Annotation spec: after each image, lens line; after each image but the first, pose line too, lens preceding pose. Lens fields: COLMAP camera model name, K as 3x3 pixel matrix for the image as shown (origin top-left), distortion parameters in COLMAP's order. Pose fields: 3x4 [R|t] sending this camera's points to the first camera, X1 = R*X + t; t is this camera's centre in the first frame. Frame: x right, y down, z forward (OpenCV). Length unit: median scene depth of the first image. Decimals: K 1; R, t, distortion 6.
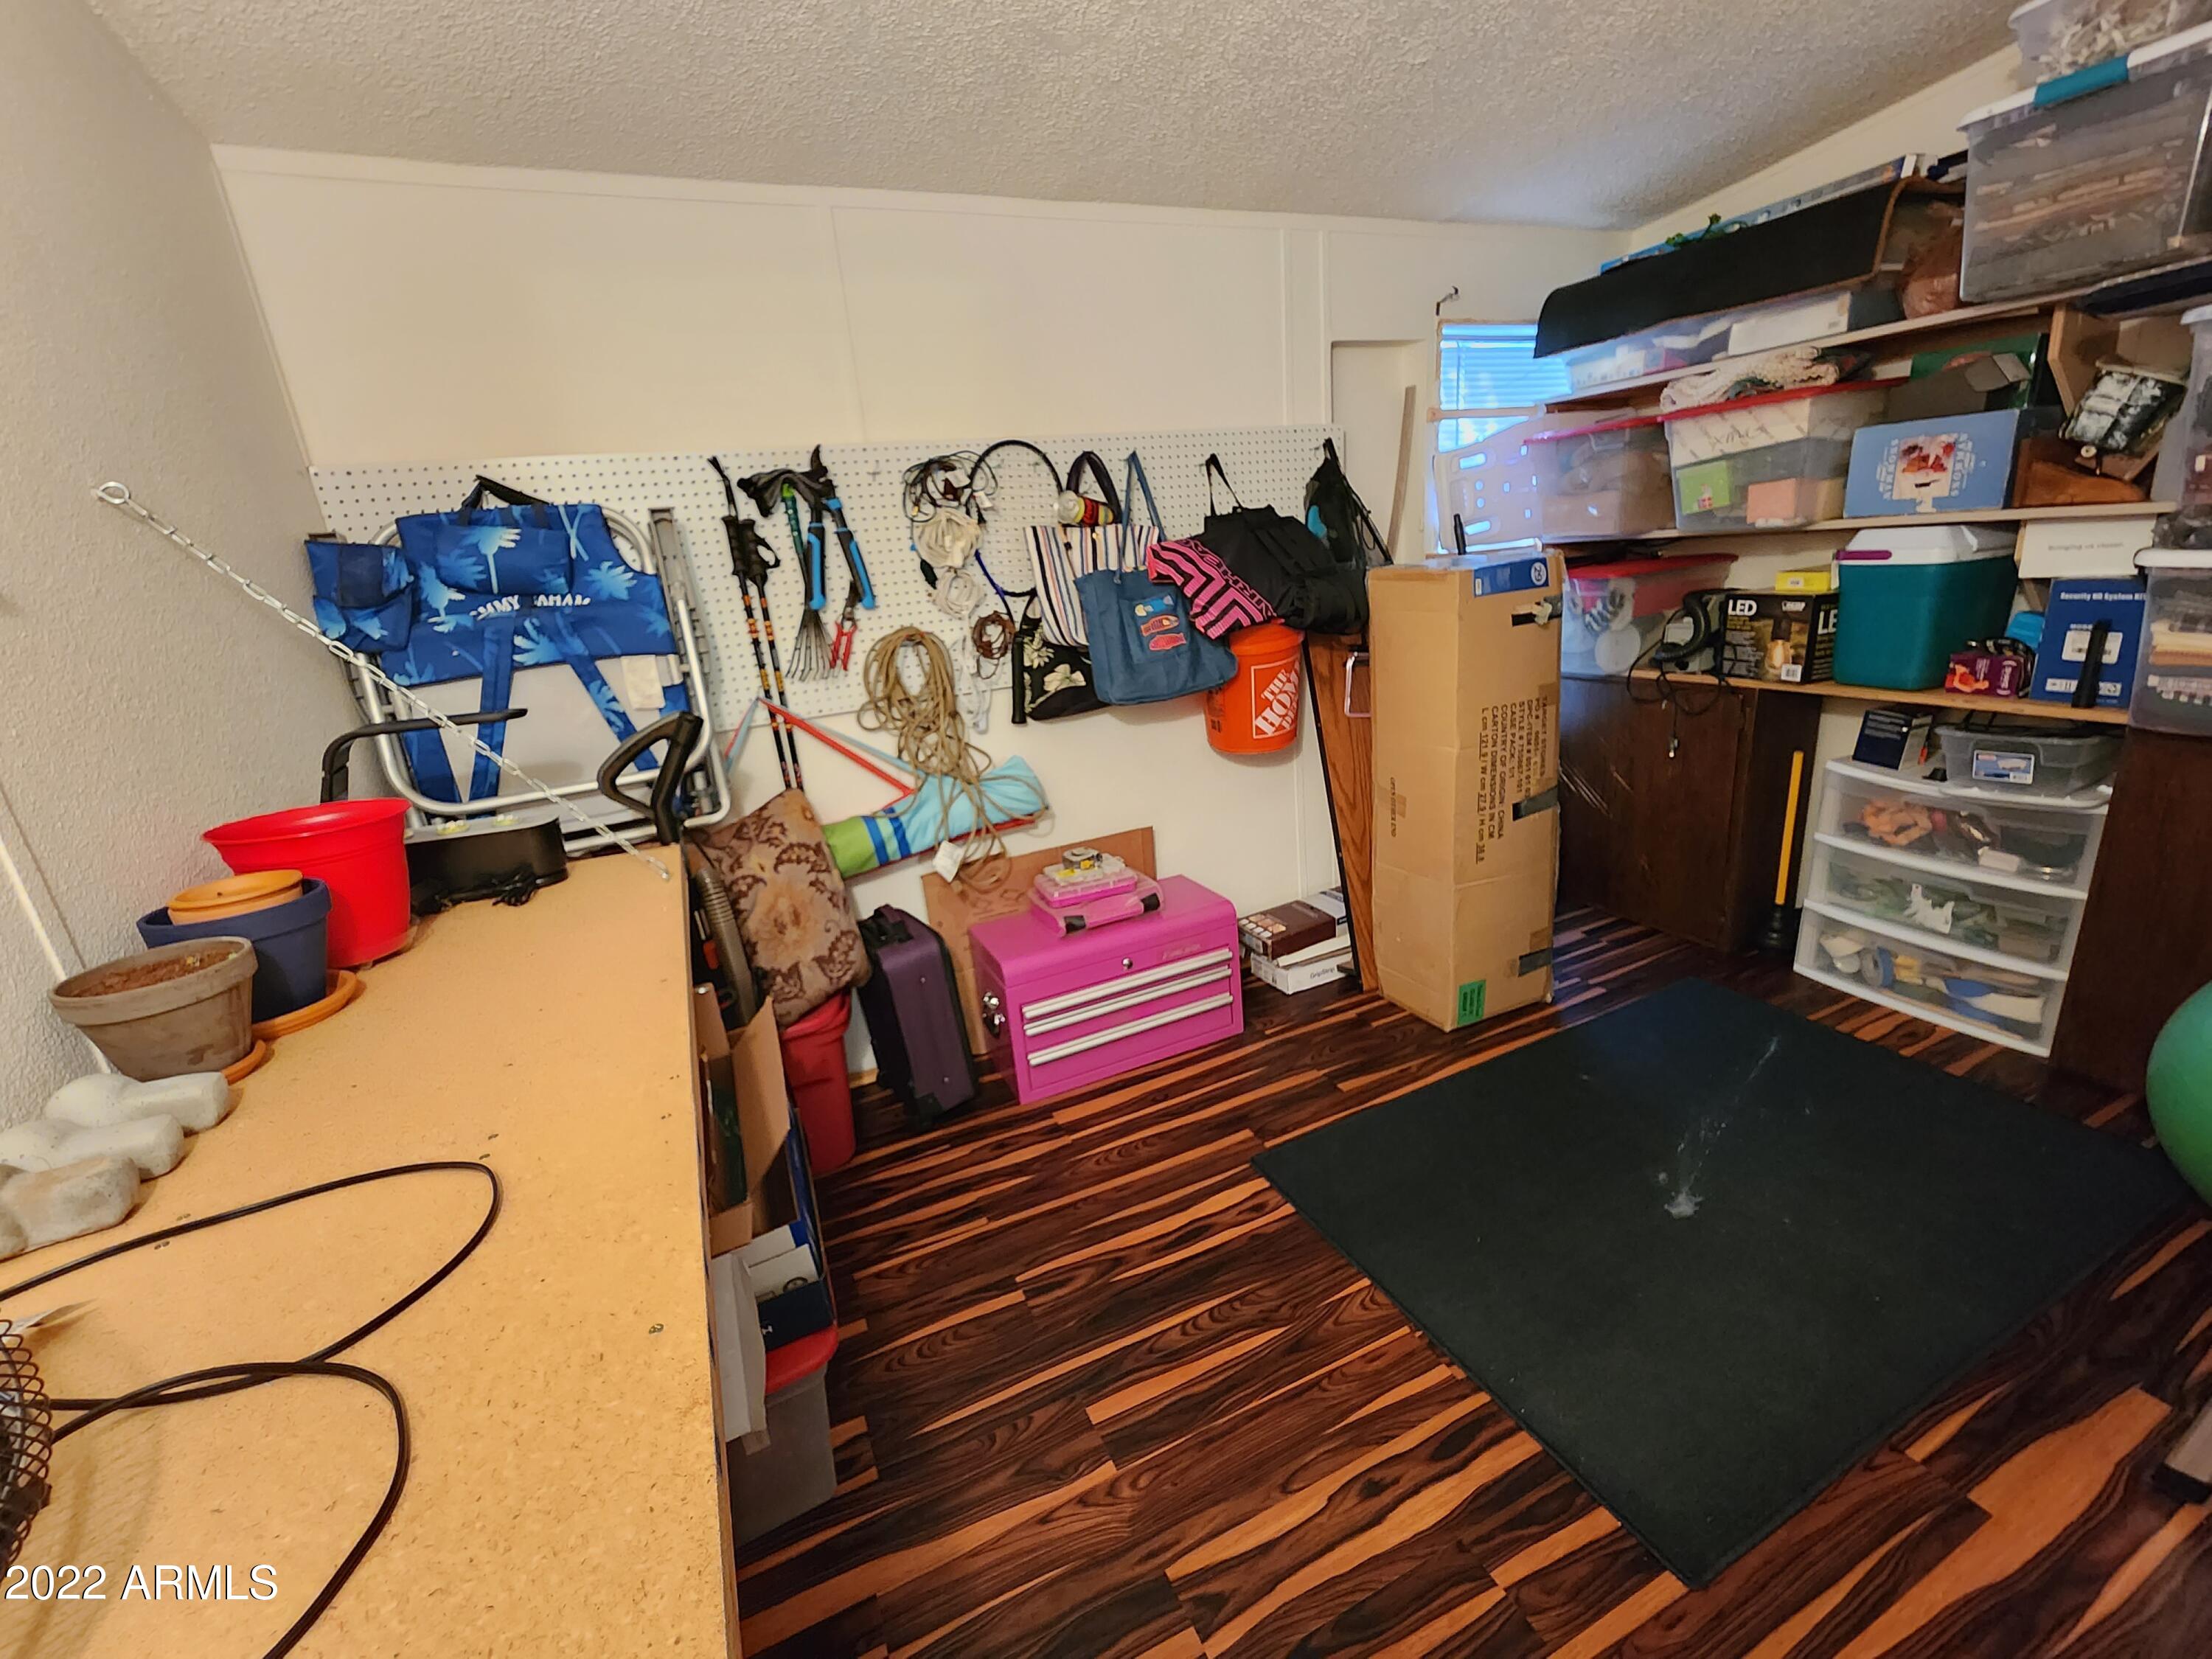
lens RADIAL K [[918.0, 0, 1101.9], [0, 918.0, 827.4], [0, 0, 1]] dist [0.000218, -0.000218]
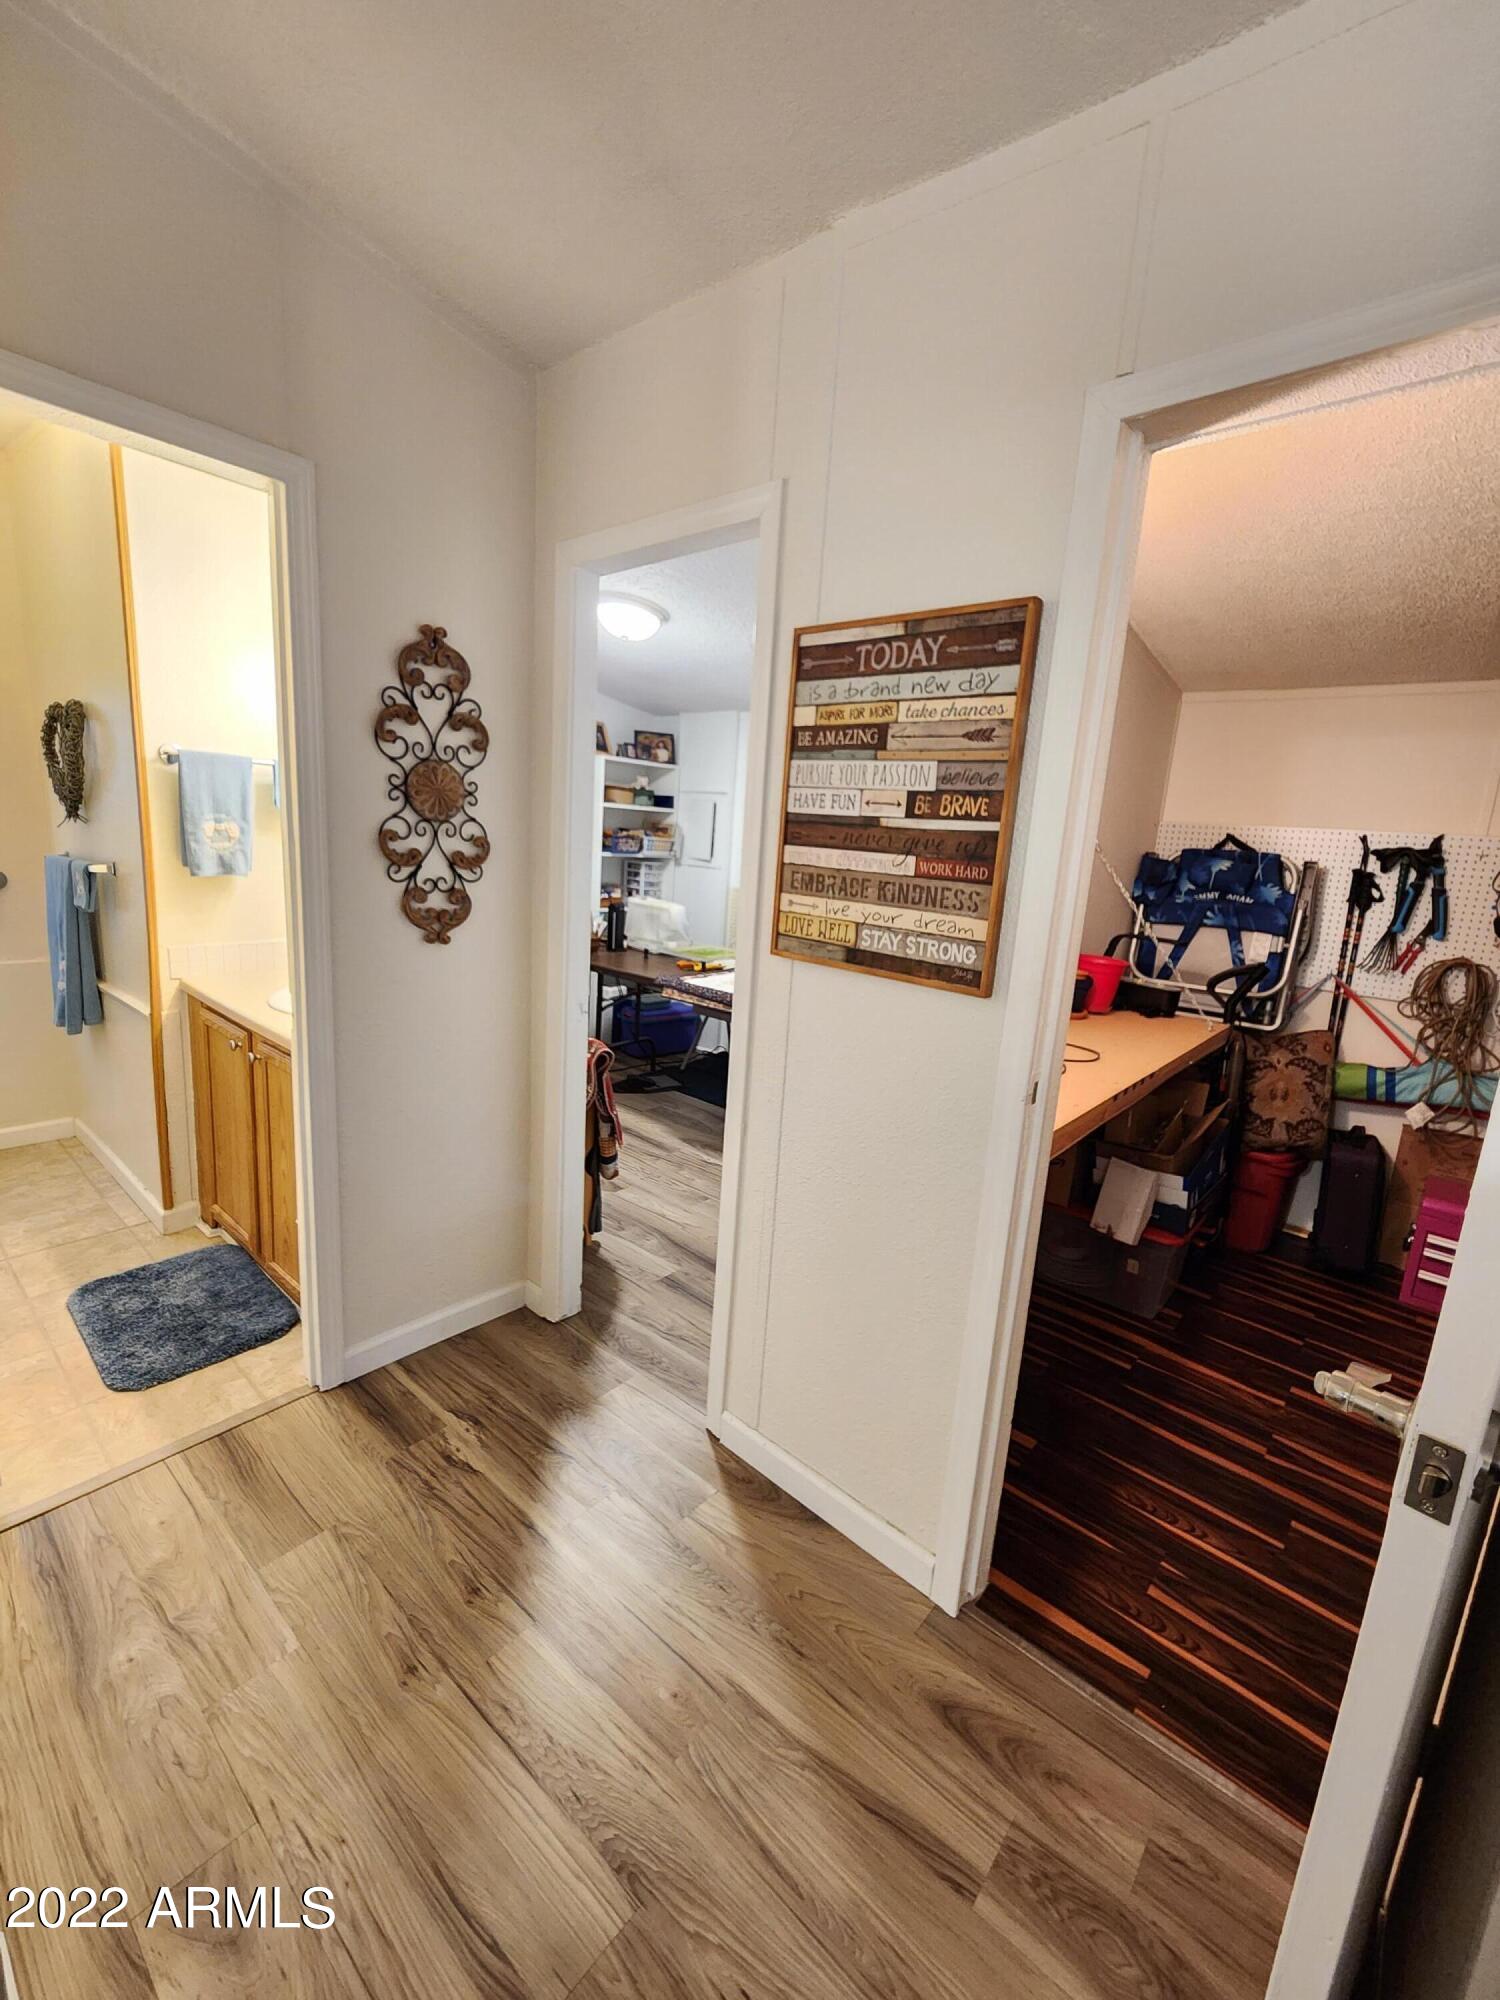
lens RADIAL K [[830.0, 0, 748.1], [0, 830.0, 995.0], [0, 0, 1]] dist [0.000218, -0.000218]
pose [[0.406103, 0.290367, -0.866468, 0.517125], [-0.366449, 0.920346, 0.136672, 0.075910], [0.837135, 0.262014, 0.480160, -0.600793]]
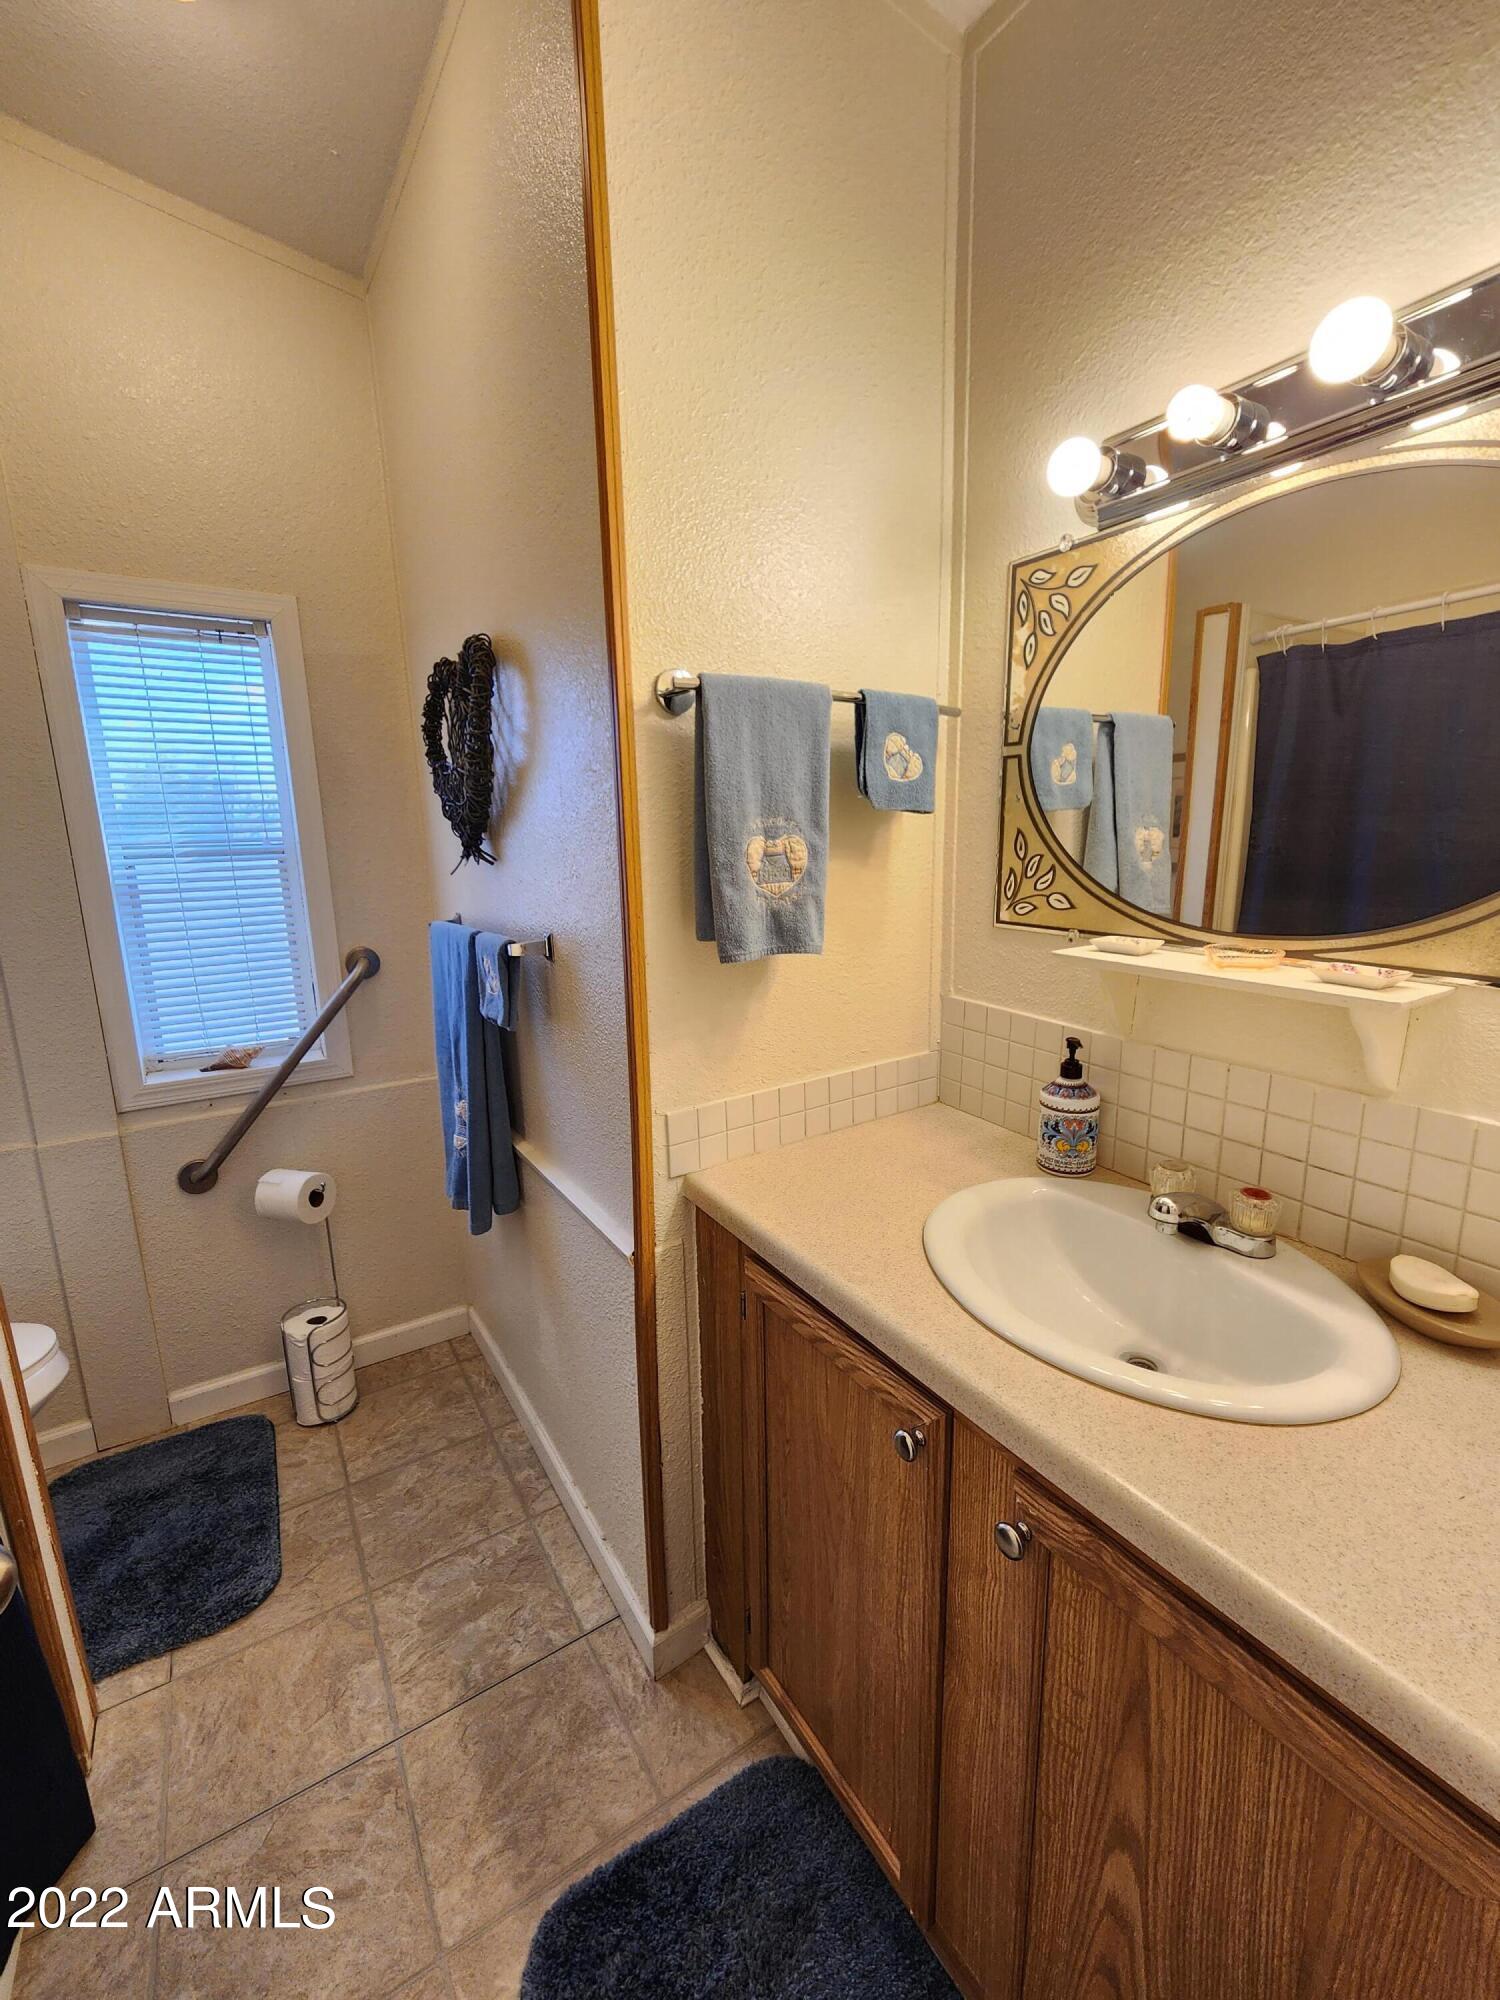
lens RADIAL K [[822.4, 0, 750.0], [0, 822.4, 1000.0], [0, 0, 1]] dist [0.008701, -0.005246]
pose [[0.131663, 0.277773, -0.951581, -2.151729], [-0.283288, 0.930449, 0.232408, 0.651506], [0.949954, 0.238972, 0.201196, -1.263692]]
